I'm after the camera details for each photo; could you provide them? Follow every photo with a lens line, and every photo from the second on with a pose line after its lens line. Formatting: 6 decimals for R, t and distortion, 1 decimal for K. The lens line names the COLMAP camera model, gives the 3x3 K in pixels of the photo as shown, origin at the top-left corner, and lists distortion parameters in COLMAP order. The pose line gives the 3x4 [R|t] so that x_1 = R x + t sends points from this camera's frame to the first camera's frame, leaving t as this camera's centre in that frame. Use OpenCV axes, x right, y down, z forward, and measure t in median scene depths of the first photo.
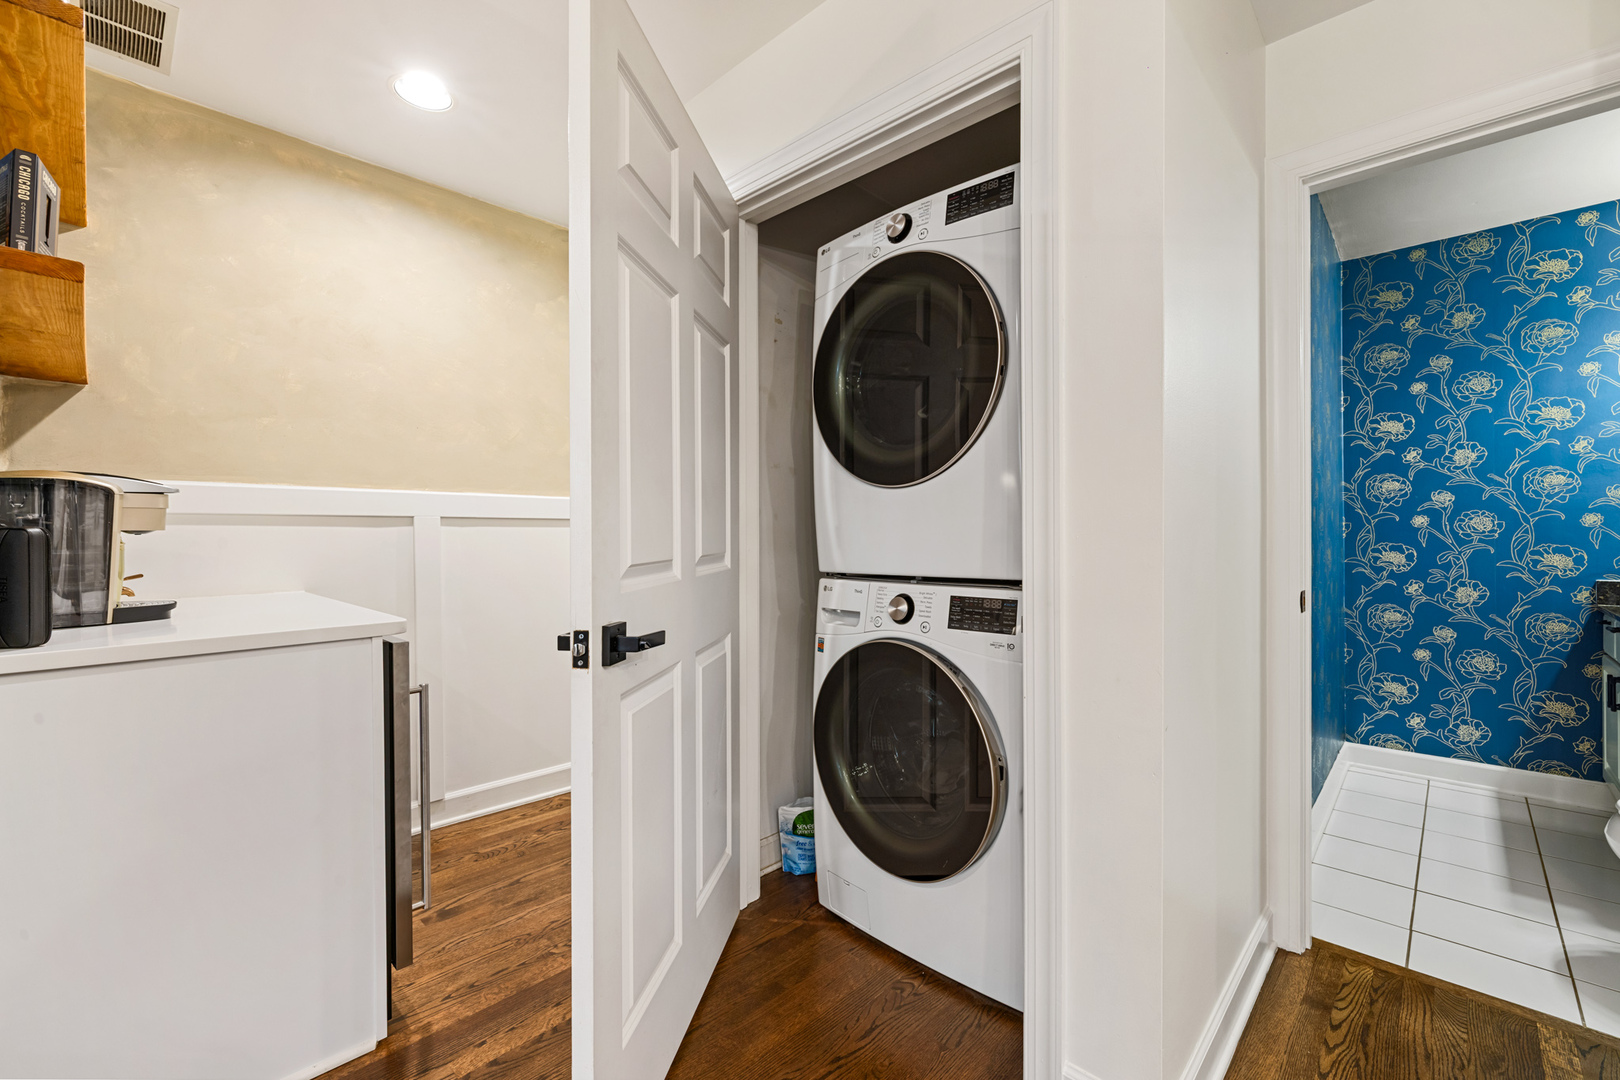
lens RADIAL K [[679.9, 0, 811.1], [0, 679.9, 535.5], [0, 0, 1]] dist [-0.001386, 0.000066]
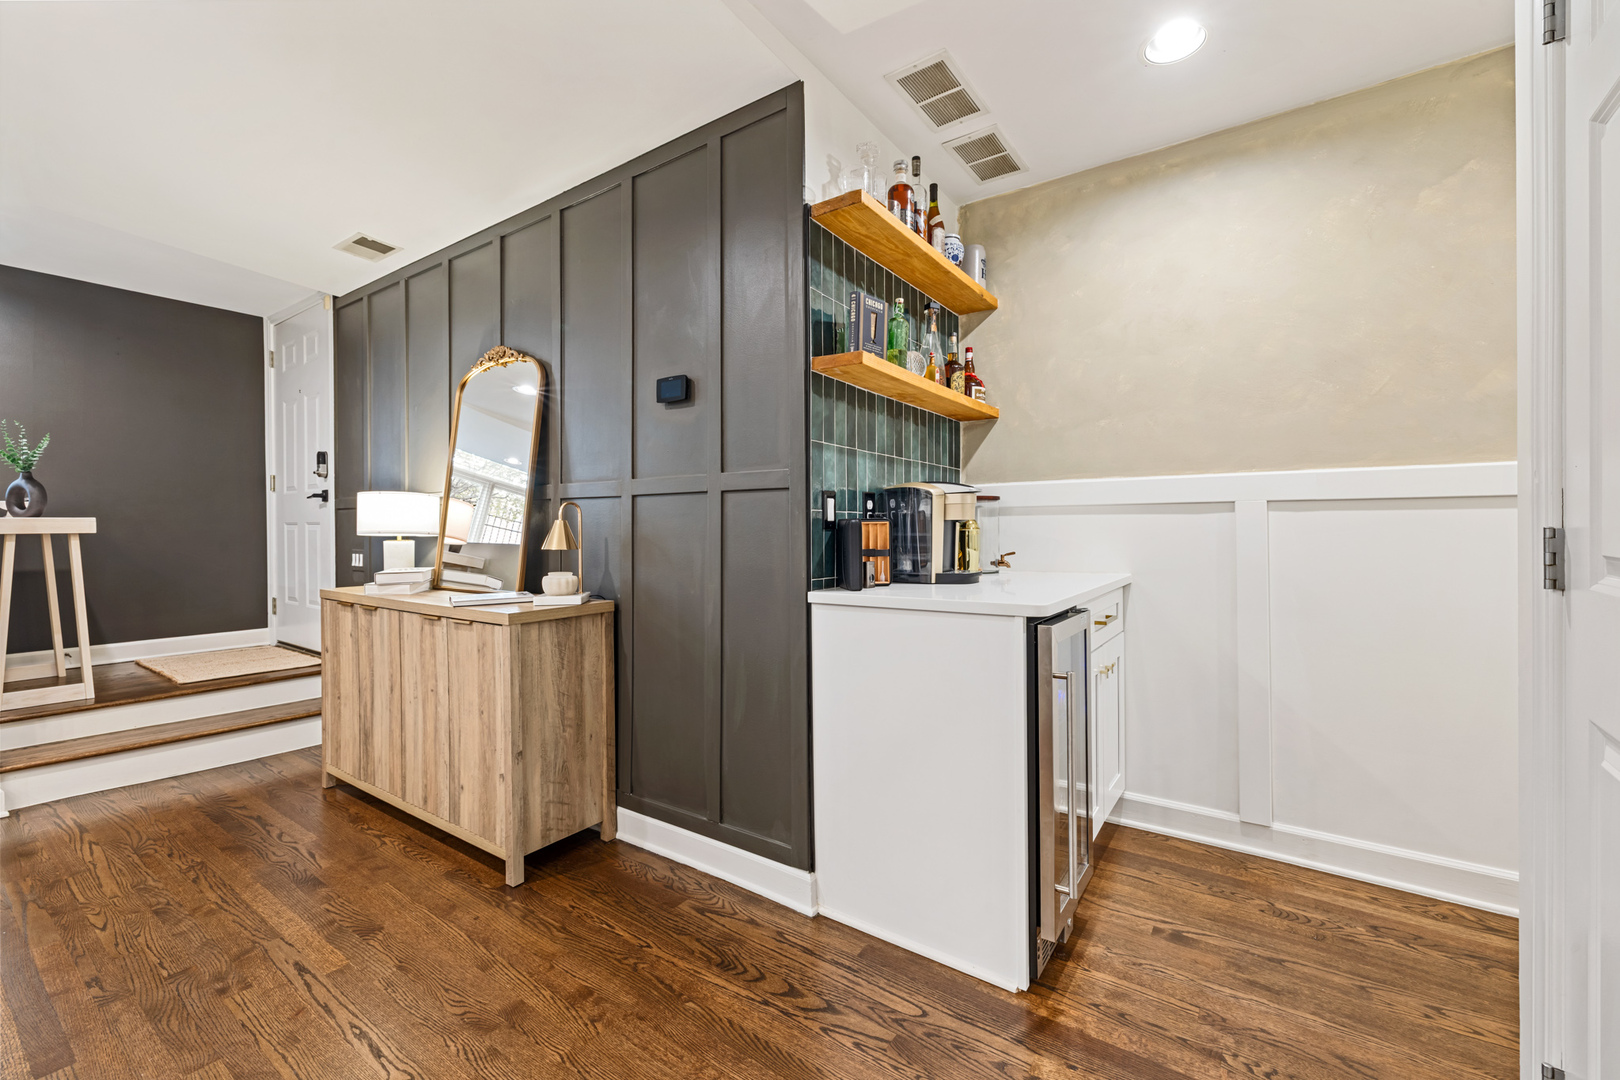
lens RADIAL K [[679.9, 0, 821.6], [0, 679.9, 531.8], [0, 0, 1]] dist [-0.001386, 0.000066]
pose [[0.154929, 0.010005, -0.987875, 0.231653], [0.003887, 0.999935, 0.010736, 0.000614], [0.987918, -0.005503, 0.154880, 0.319250]]
